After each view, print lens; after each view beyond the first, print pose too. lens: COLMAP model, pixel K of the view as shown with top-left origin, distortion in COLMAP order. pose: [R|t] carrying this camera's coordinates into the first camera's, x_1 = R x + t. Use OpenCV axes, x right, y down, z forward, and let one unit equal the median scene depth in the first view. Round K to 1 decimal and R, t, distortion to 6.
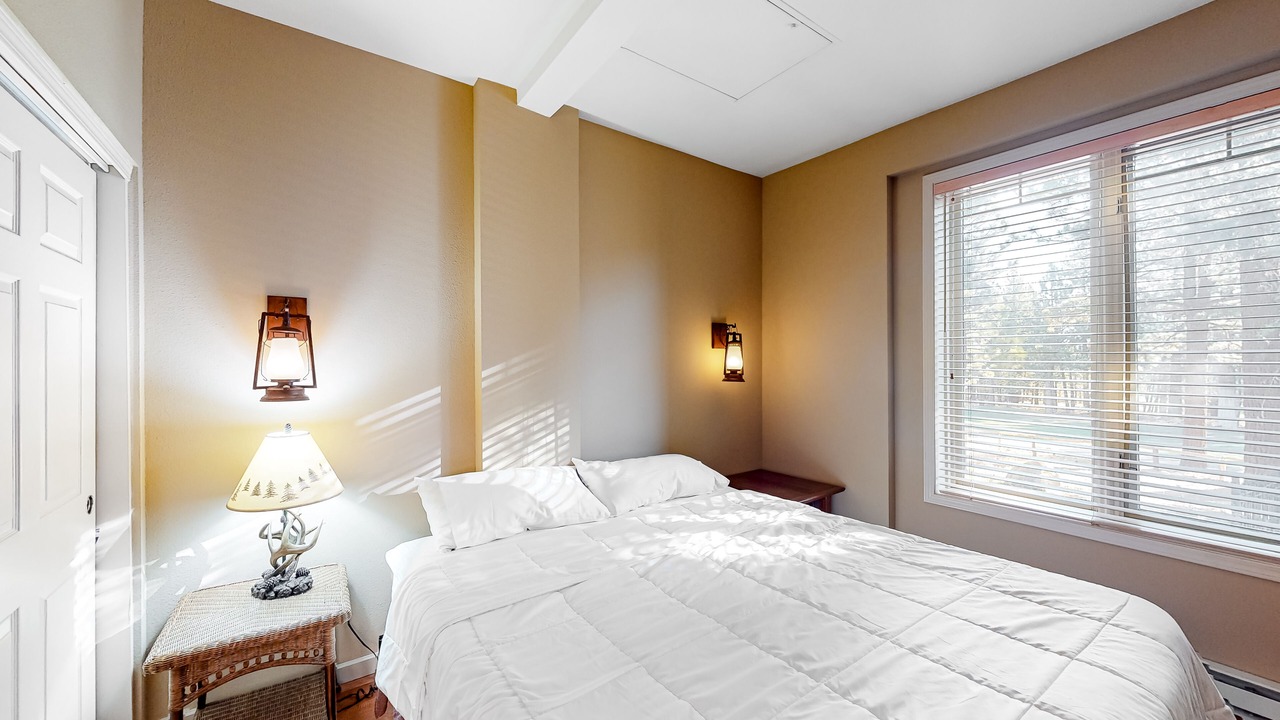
lens RADIAL K [[508.7, 0, 642.1], [0, 508.7, 363.0], [0, 0, 1]] dist [0.000607, 0.000064]
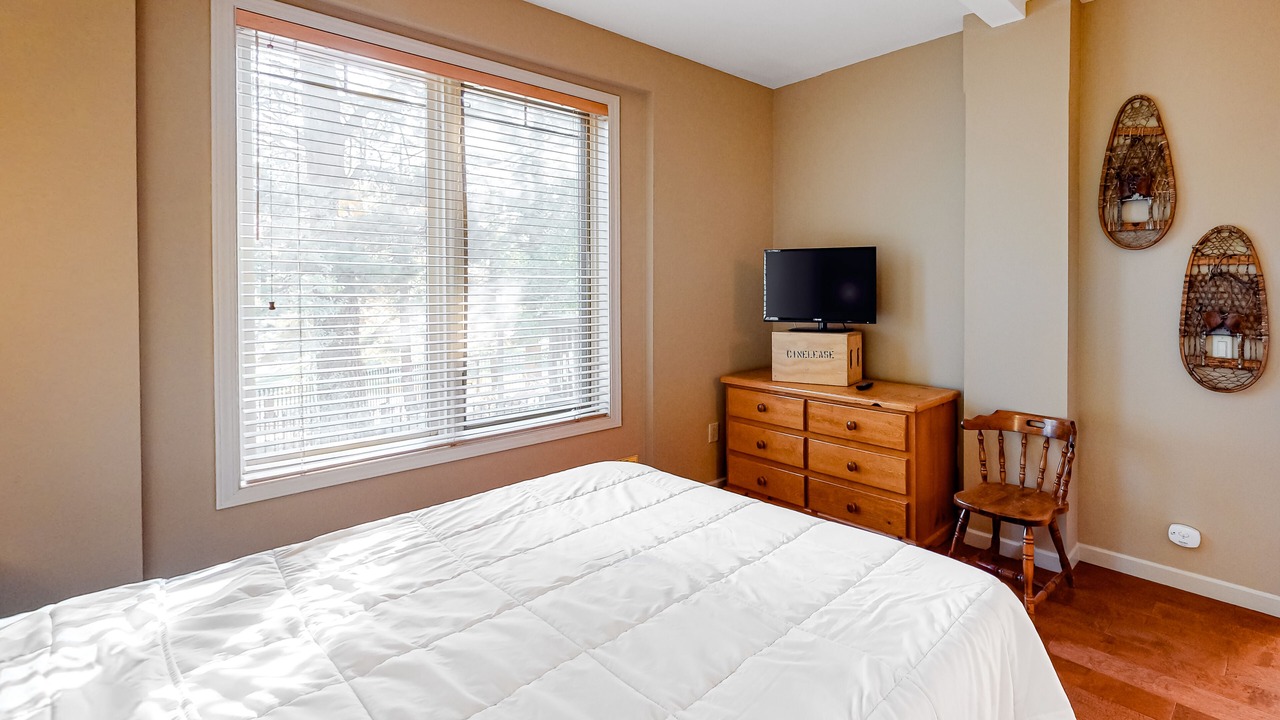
lens RADIAL K [[1042.2, 0, 640.0], [0, 1042.2, 360.0], [0, 0, 1]] dist [-0.109965, 0.004287]
pose [[-0.382050, -0.057197, 0.922370, -1.065341], [0.008215, 0.997833, 0.065280, 0.013864], [-0.924105, 0.032518, -0.380752, 1.327676]]
